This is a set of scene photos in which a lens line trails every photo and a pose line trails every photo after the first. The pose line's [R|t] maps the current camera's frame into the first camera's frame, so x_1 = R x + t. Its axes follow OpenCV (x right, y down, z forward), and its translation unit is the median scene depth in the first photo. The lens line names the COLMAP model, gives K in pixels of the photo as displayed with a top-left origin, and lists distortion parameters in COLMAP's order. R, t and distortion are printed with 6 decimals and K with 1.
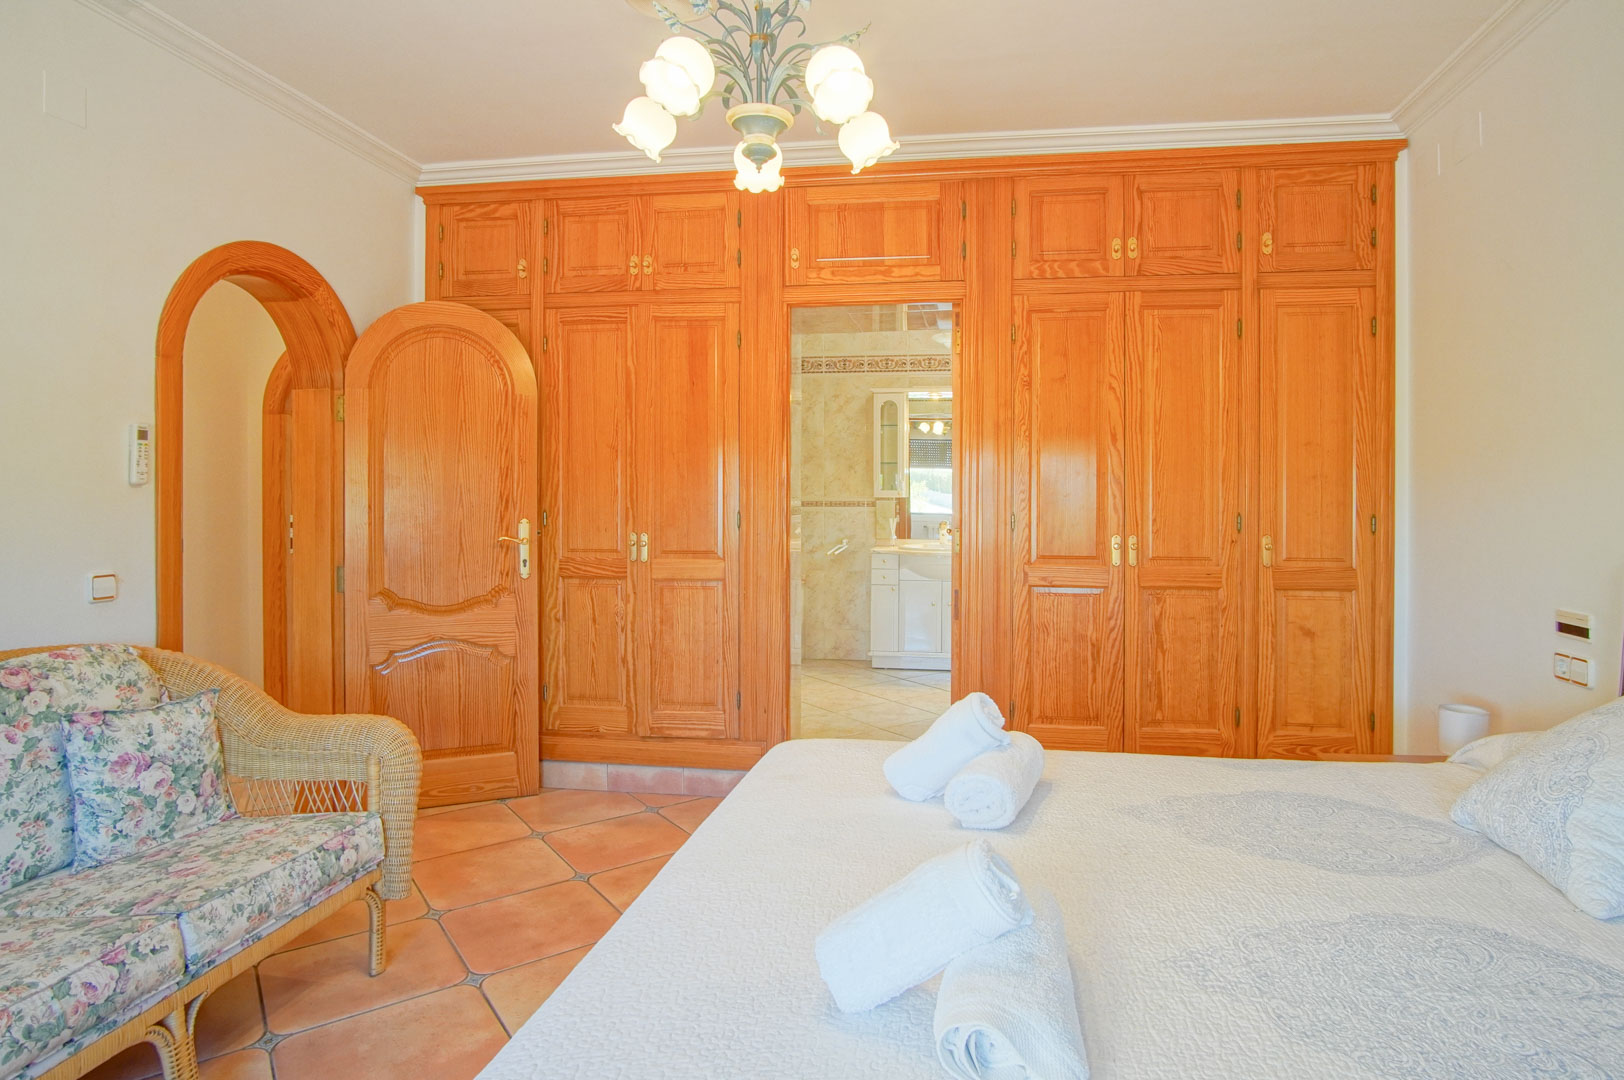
lens RADIAL K [[867.8, 0, 807.1], [0, 867.8, 530.3], [0, 0, 1]] dist [-0.034192, 0.008955]
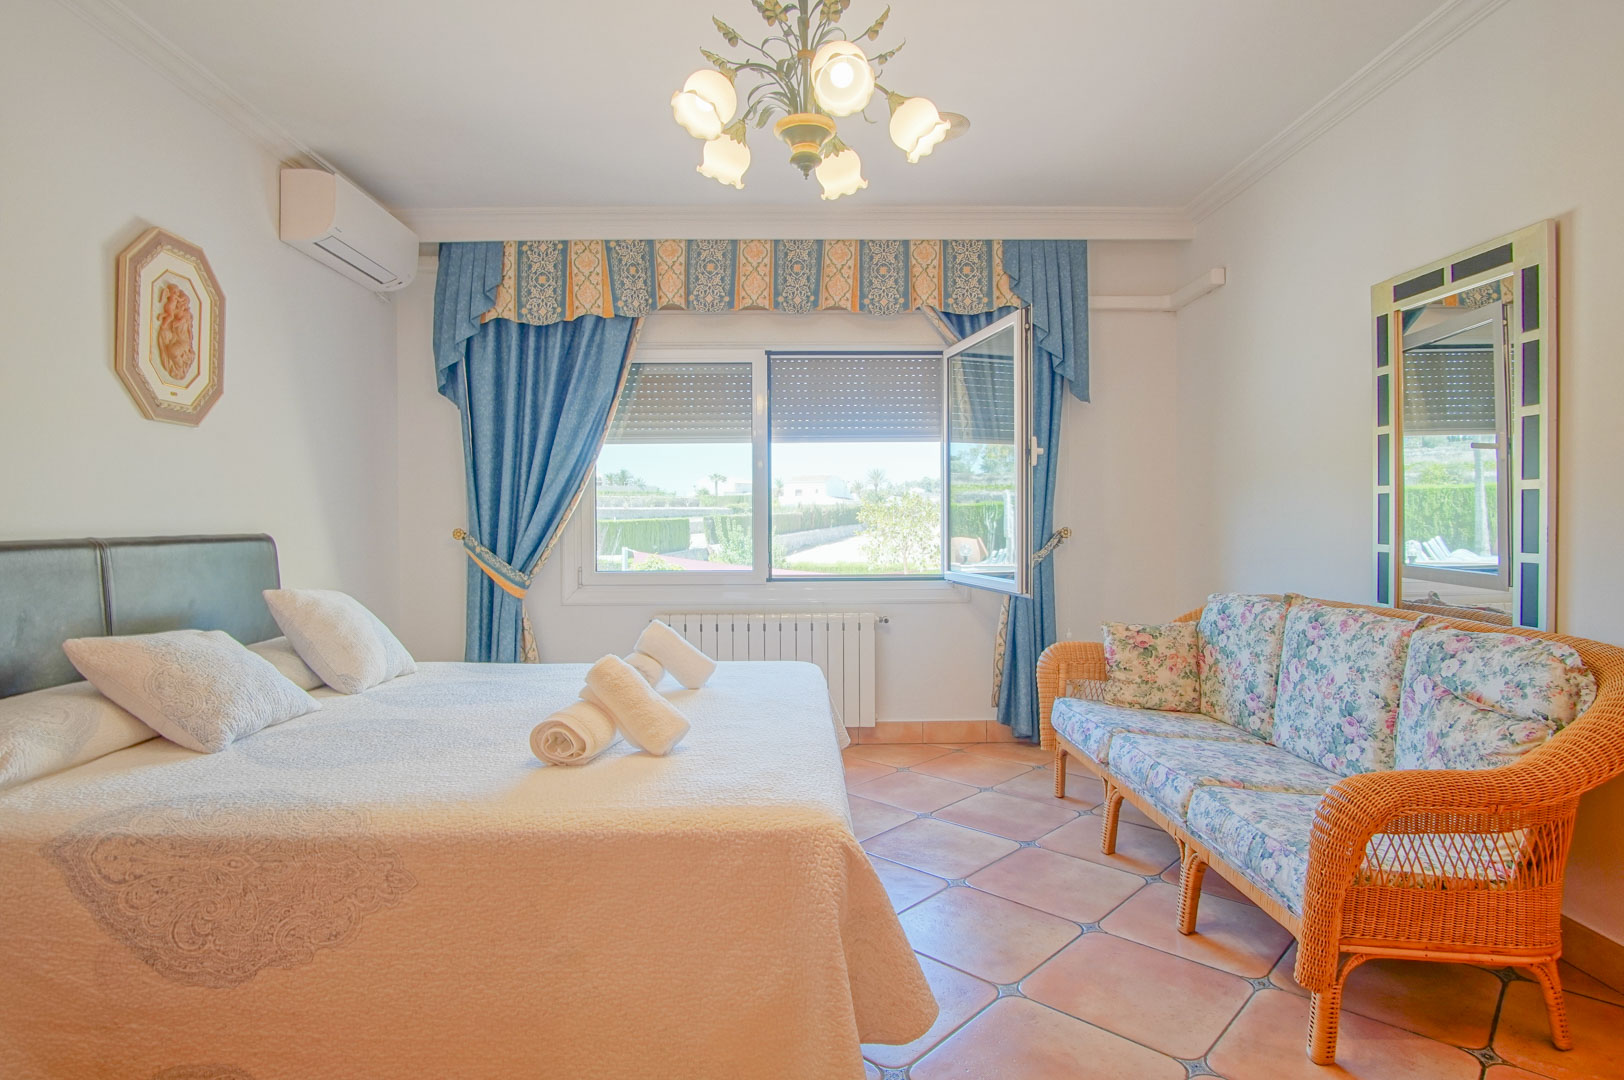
lens RADIAL K [[867.8, 0, 807.1], [0, 867.8, 530.3], [0, 0, 1]] dist [-0.034192, 0.008955]
pose [[-0.985957, 0.001988, -0.166986, 0.113502], [-0.001865, 0.999736, 0.022917, -0.005609], [0.166988, 0.022906, -0.985693, 1.809466]]
